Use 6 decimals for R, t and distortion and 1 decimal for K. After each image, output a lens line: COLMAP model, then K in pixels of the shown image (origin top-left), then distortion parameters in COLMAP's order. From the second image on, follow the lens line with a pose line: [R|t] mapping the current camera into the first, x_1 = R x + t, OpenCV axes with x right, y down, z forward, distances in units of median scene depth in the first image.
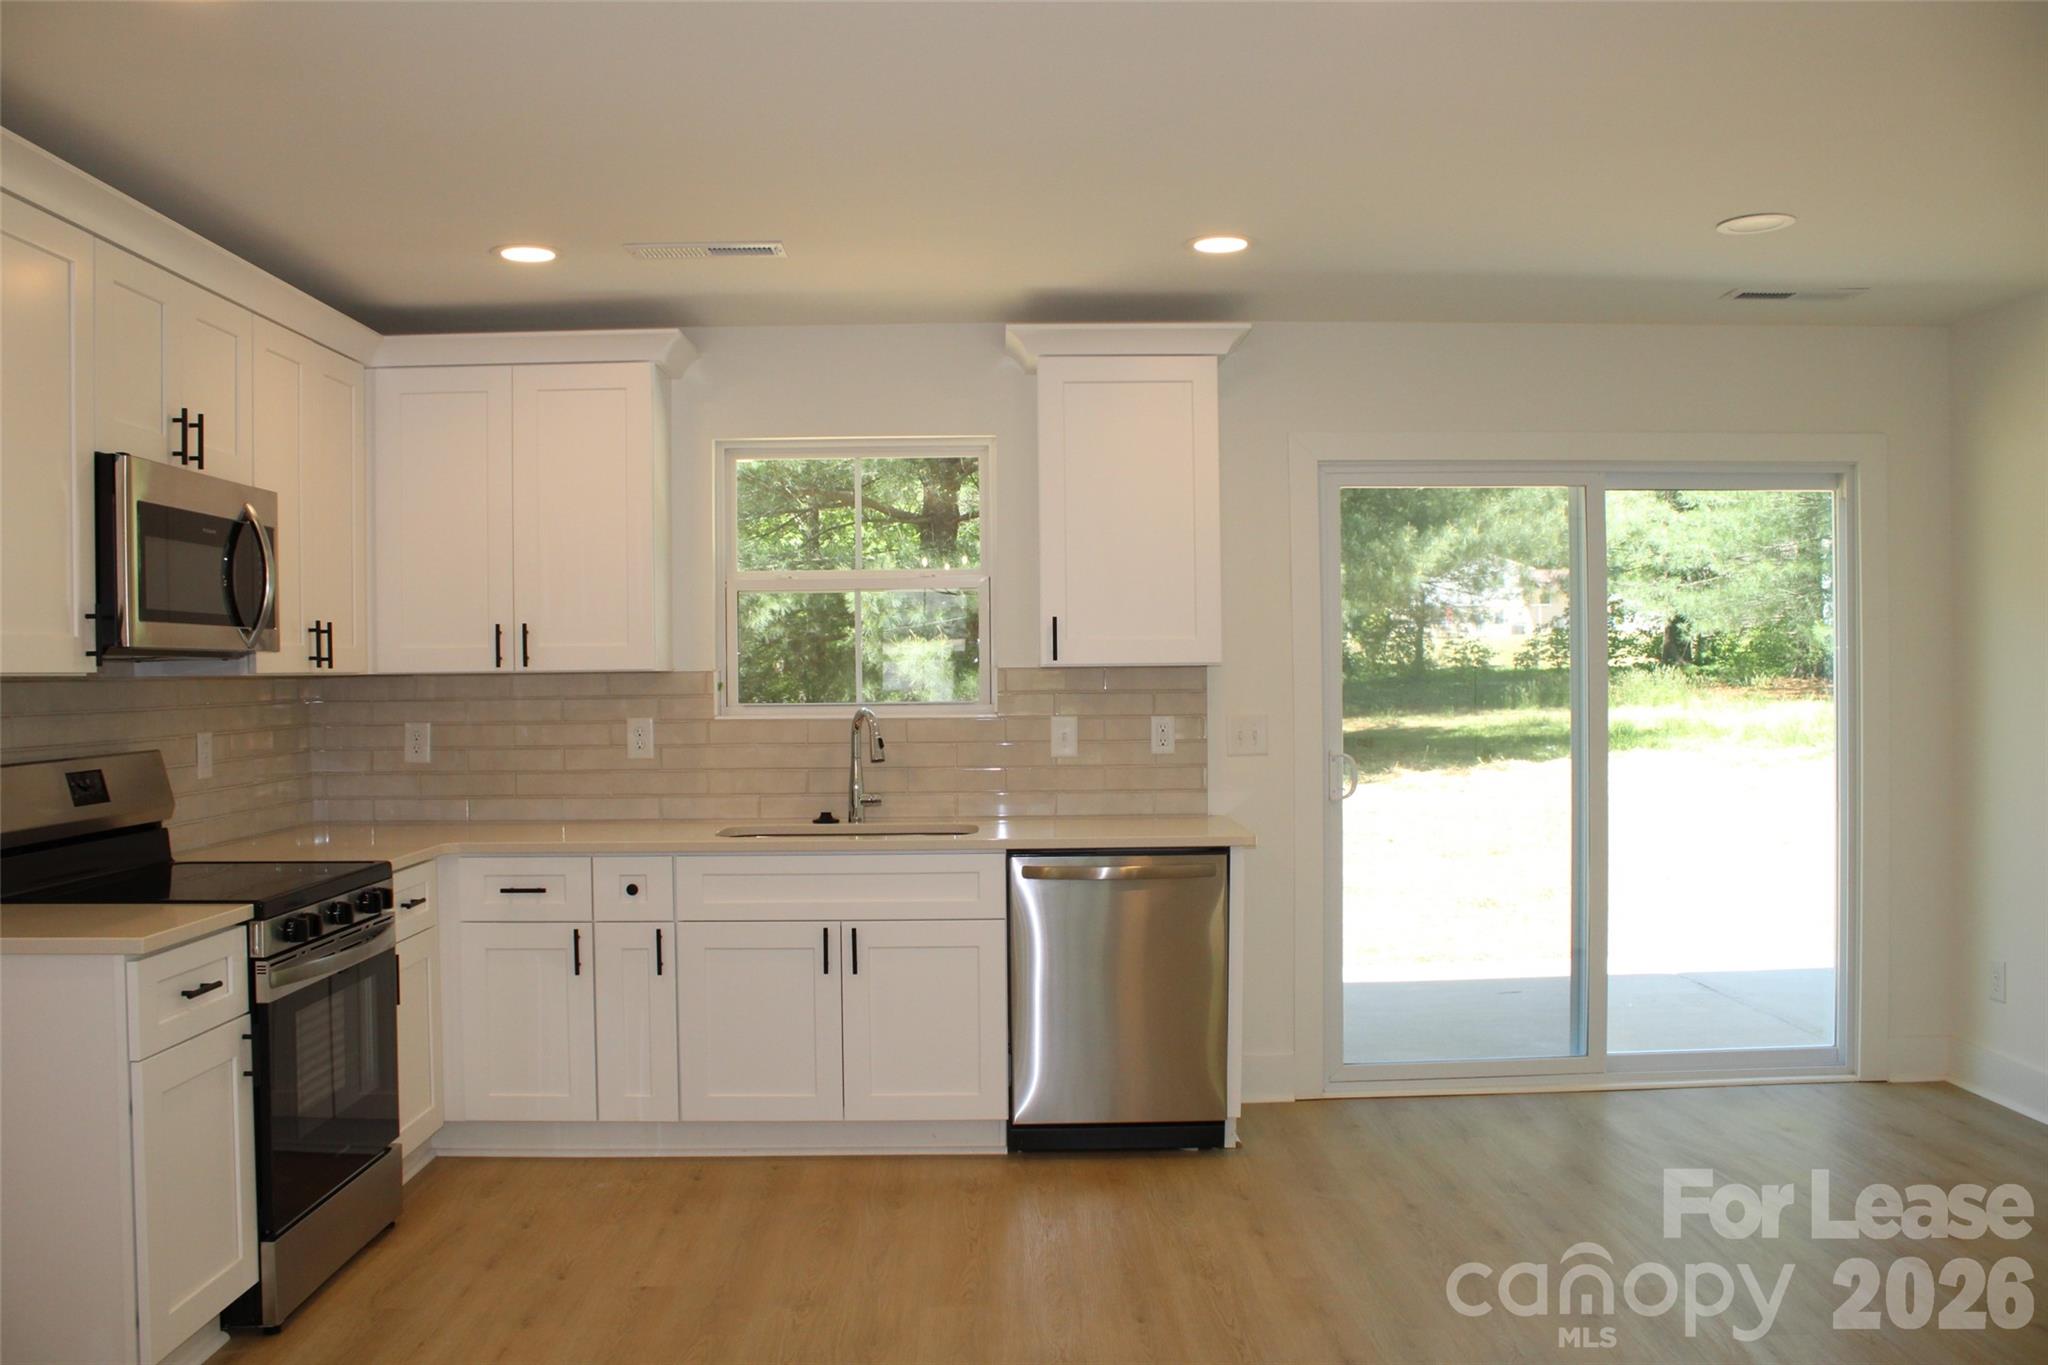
lens RADIAL K [[1719.2, 0, 1013.9], [0, 1719.2, 683.9], [0, 0, 1]] dist [-0.162874, 0.146833]
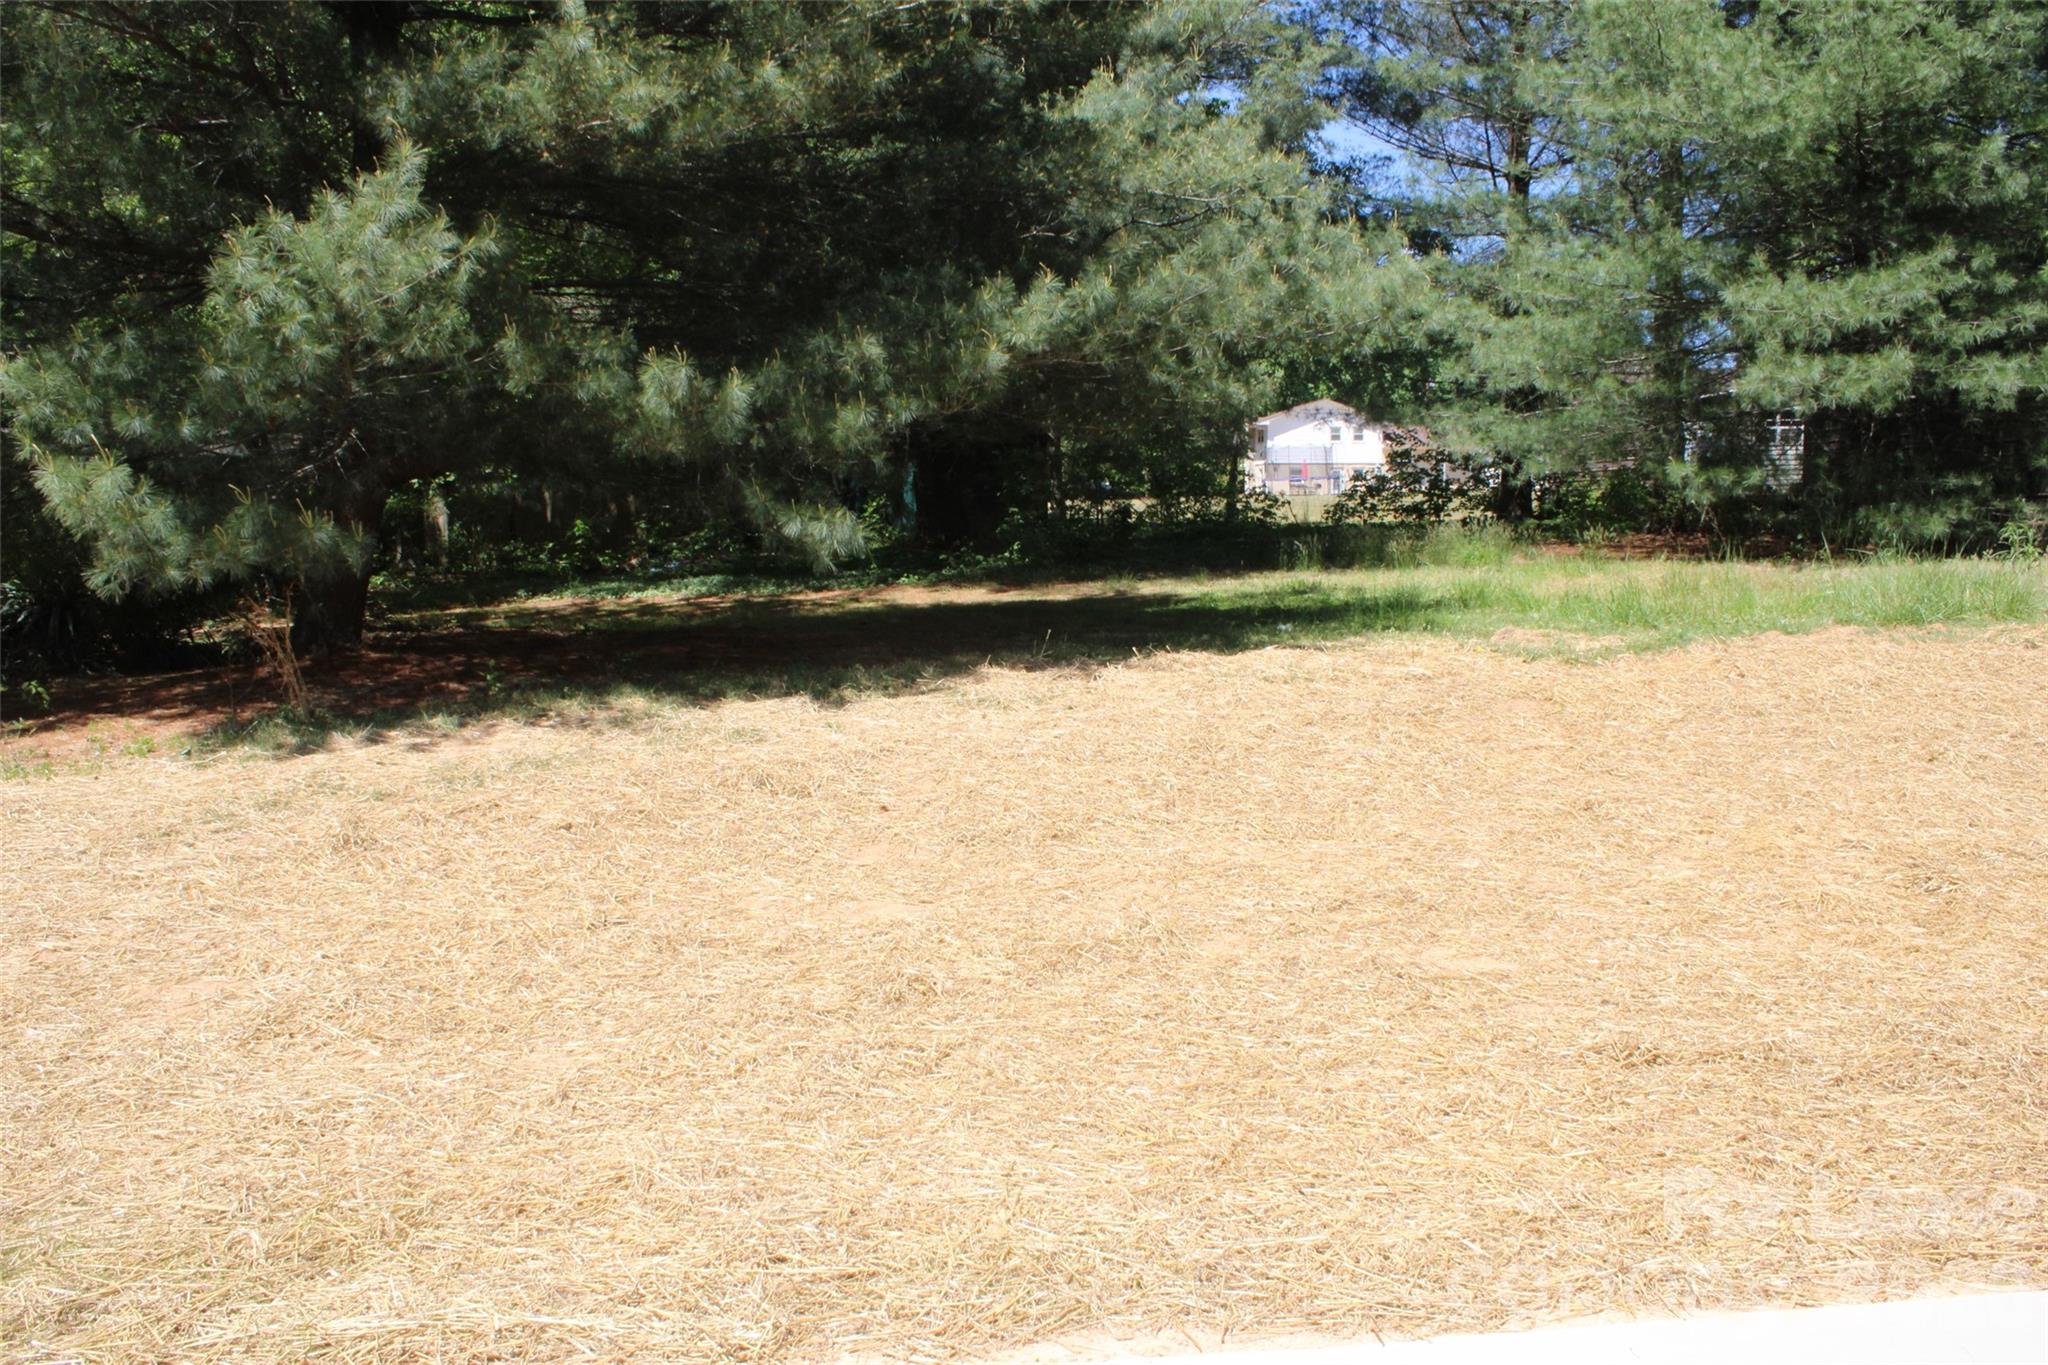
lens RADIAL K [[1719.2, 0, 1022.2], [0, 1719.2, 689.0], [0, 0, 1]] dist [-0.162874, 0.146833]
pose [[0.997360, -0.009912, 0.071932, 0.575346], [0.003929, 0.996555, 0.082841, 0.015129], [-0.072505, -0.082340, 0.993963, 1.114155]]
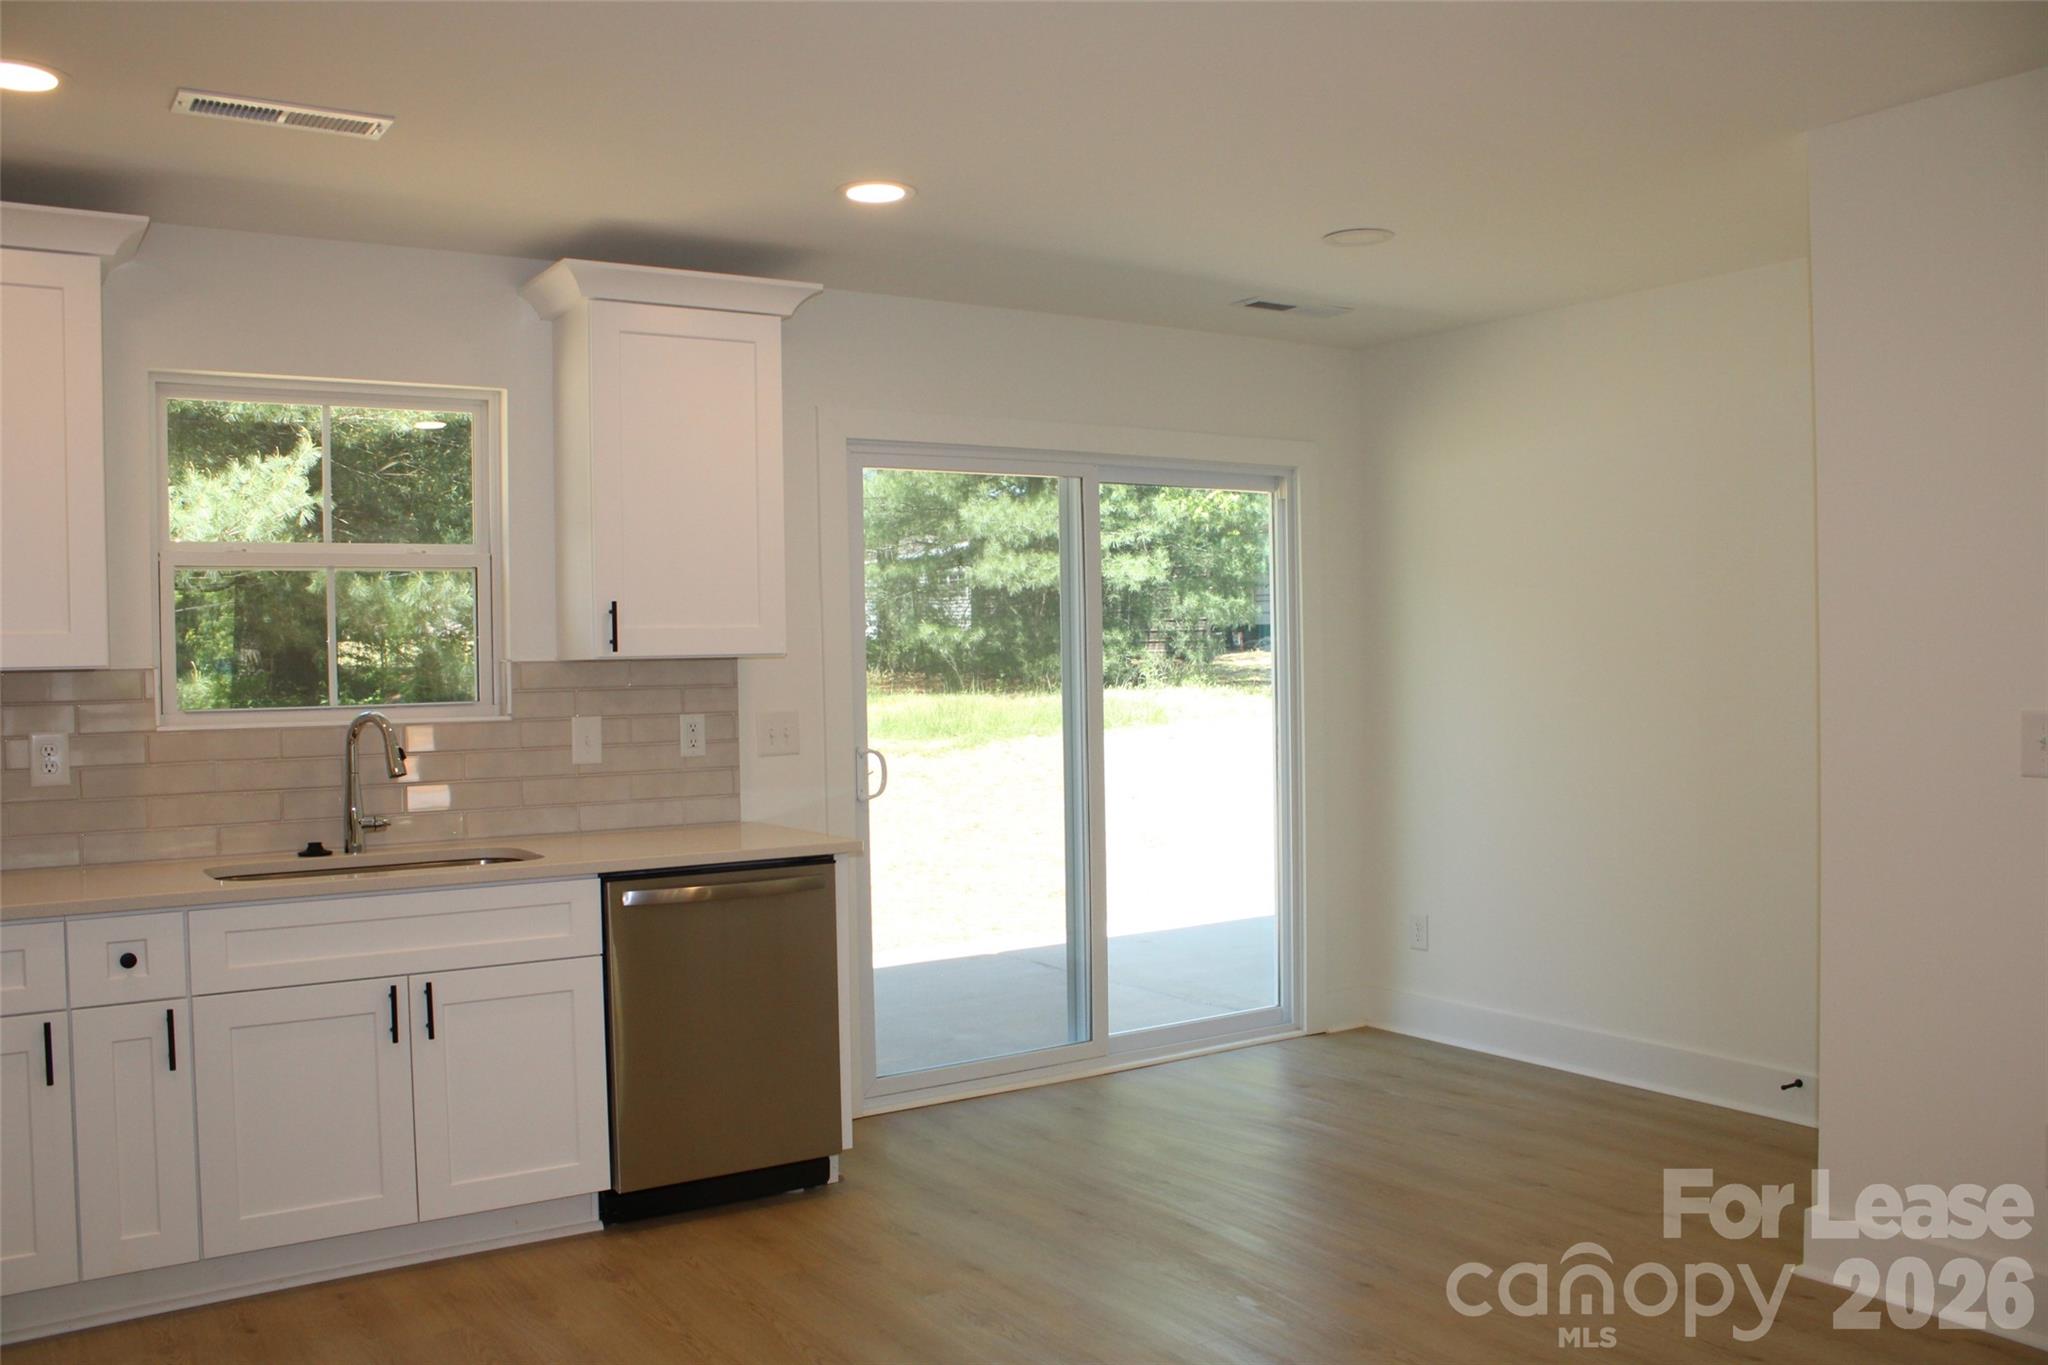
lens RADIAL K [[1719.2, 0, 1016.2], [0, 1719.2, 685.6], [0, 0, 1]] dist [-0.162874, 0.146833]
pose [[0.844292, -0.013717, 0.535708, -0.256116], [0.013526, 0.999899, 0.004287, 0.002379], [-0.535713, 0.003627, 0.844393, 0.161659]]
